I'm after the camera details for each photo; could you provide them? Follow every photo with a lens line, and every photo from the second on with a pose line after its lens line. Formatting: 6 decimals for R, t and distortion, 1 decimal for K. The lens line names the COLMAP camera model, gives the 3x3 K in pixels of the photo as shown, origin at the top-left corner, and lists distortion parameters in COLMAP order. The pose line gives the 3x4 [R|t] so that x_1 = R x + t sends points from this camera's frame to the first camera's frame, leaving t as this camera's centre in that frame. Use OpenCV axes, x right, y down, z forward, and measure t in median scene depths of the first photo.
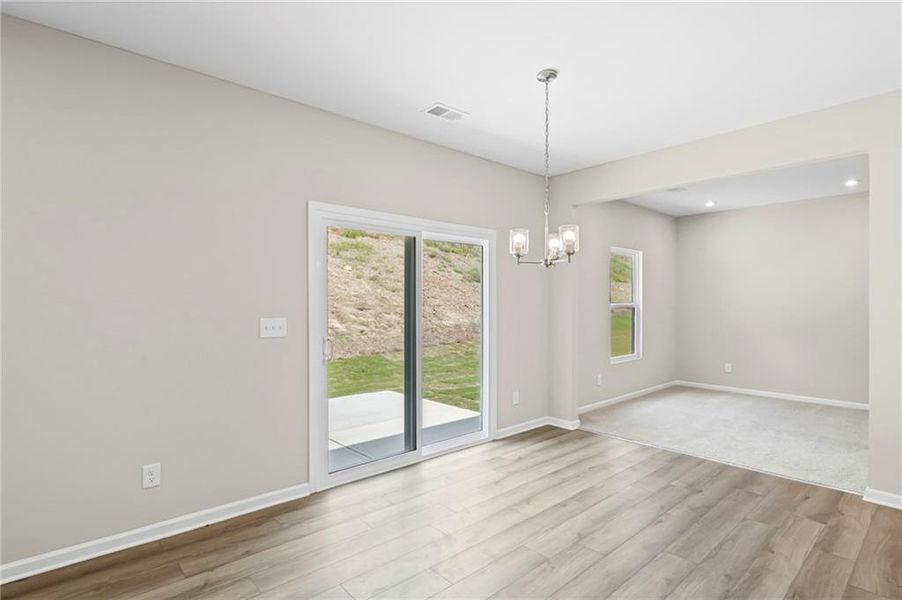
lens RADIAL K [[457.6, 0, 462.4], [0, 457.6, 307.4], [0, 0, 1]] dist [0.010824, -0.000014]
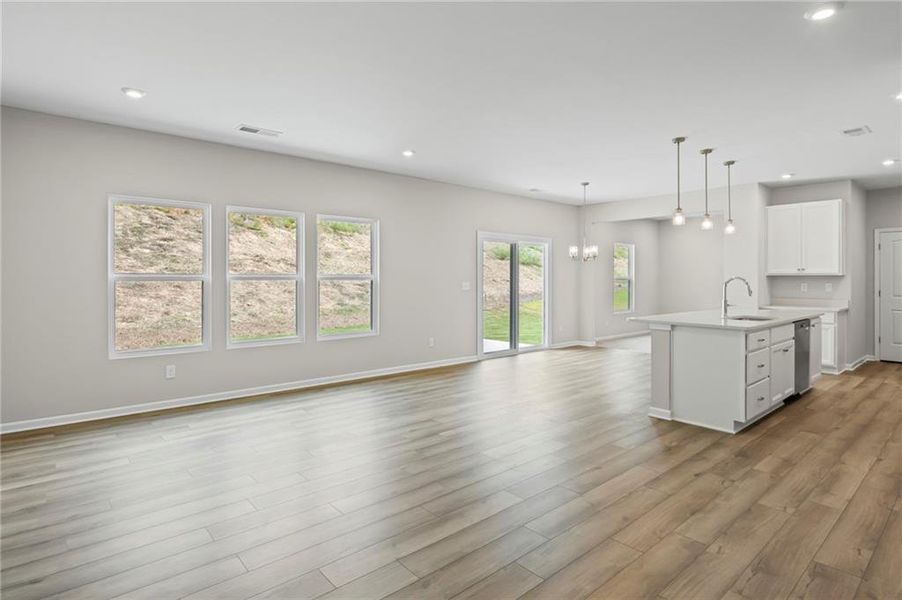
lens RADIAL K [[470.4, 0, 451.7], [0, 470.4, 285.6], [0, 0, 1]] dist [-0.001219, 0.000104]
pose [[0.999423, 0.001524, -0.033929, -0.310307], [-0.001332, 0.999983, 0.005693, 0.019023], [0.033937, -0.005644, 0.999408, -1.082064]]
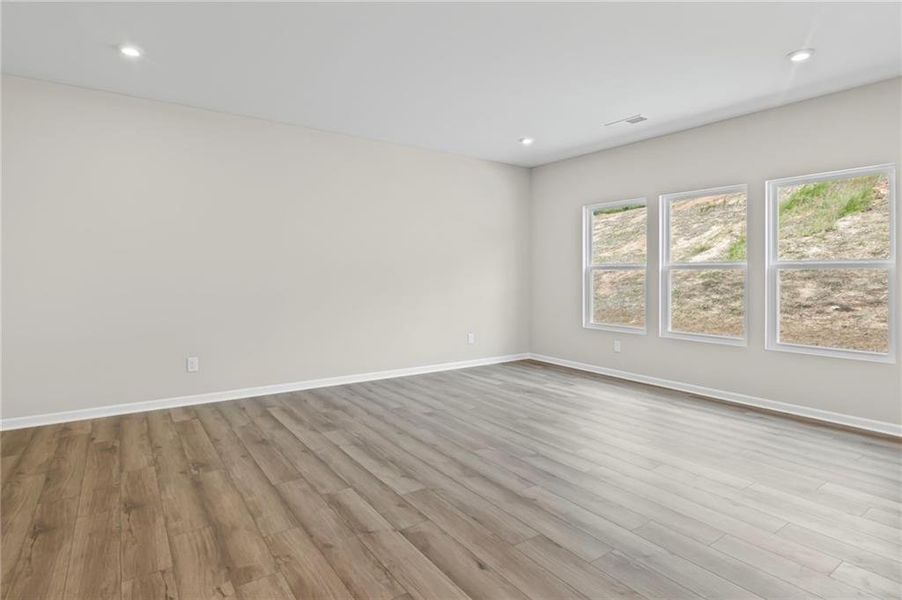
lens RADIAL K [[478.4, 0, 450.2], [0, 478.4, 268.5], [0, 0, 1]] dist [-0.004629, -0.000953]
pose [[-0.137914, -0.010661, -0.990387, 0.416736], [-0.014211, 0.999860, -0.008784, 0.033001], [0.990342, 0.012862, -0.138046, -0.231894]]
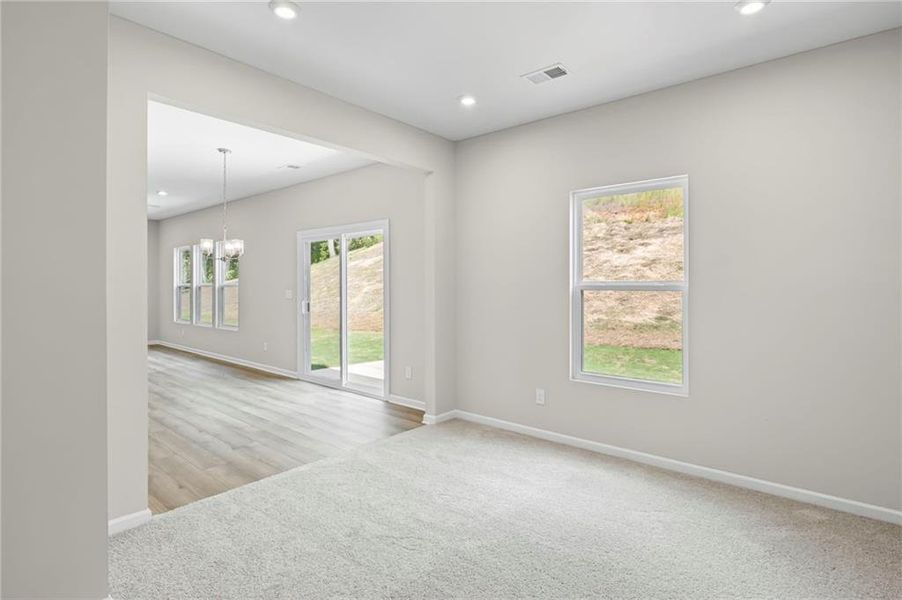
lens RADIAL K [[470.4, 0, 451.7], [0, 470.4, 285.6], [0, 0, 1]] dist [-0.001219, 0.000104]
pose [[0.095693, -0.002622, -0.995407, 1.443757], [-0.011338, 0.999929, -0.003724, 0.001998], [0.995346, 0.011642, 0.095656, 1.197025]]
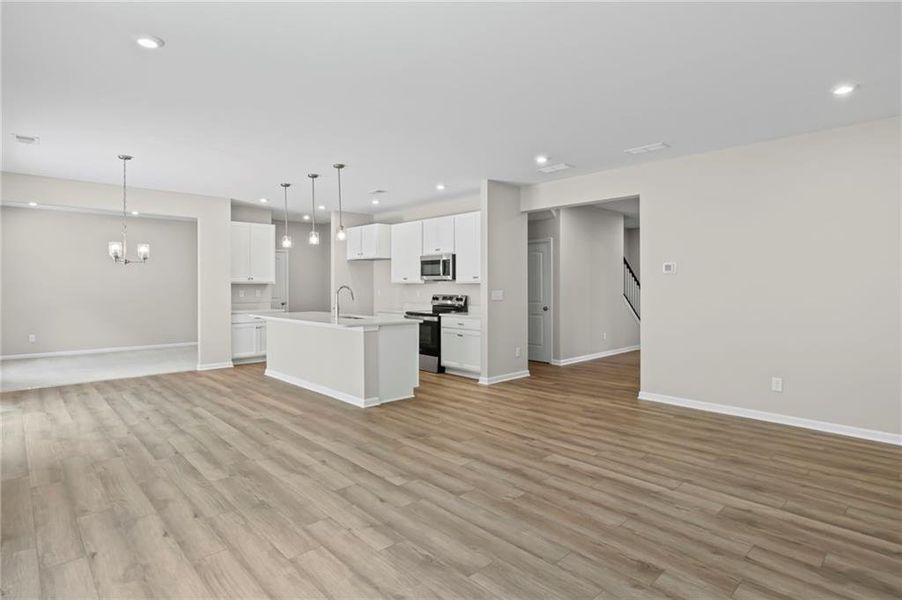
lens RADIAL K [[470.4, 0, 451.7], [0, 470.4, 285.6], [0, 0, 1]] dist [-0.001219, 0.000104]
pose [[-0.001027, -0.002990, 0.999995, -1.155080], [0.010311, 0.999942, 0.003000, 0.001750], [-0.999946, 0.010314, -0.000996, -0.185504]]
